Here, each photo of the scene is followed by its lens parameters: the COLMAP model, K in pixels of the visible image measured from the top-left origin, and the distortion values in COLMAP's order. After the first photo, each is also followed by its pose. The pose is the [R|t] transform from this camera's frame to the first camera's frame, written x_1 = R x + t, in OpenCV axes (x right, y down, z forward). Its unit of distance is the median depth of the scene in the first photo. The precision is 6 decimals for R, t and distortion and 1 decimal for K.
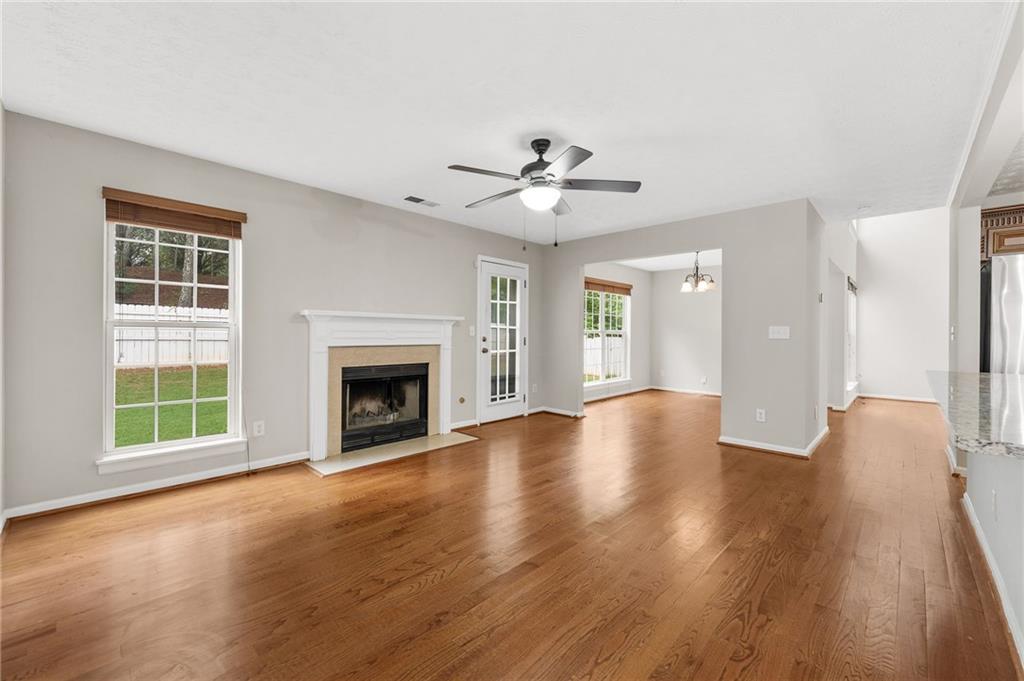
lens RADIAL K [[415.6, 0, 510.8], [0, 415.6, 336.6], [0, 0, 1]] dist [-0.000441, 0.000194]
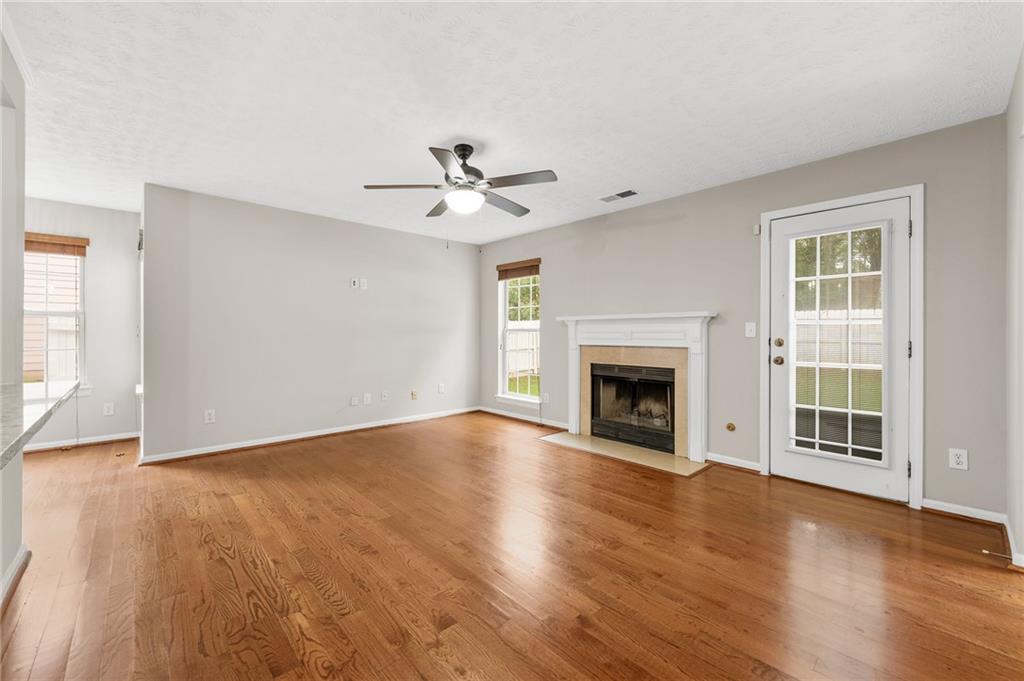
lens RADIAL K [[415.6, 0, 516.7], [0, 415.6, 334.2], [0, 0, 1]] dist [-0.000441, 0.000194]
pose [[-0.053904, -0.006865, -0.998523, 0.734574], [-0.007802, 0.999949, -0.006454, 0.000946], [0.998516, 0.007442, -0.053955, 0.797527]]
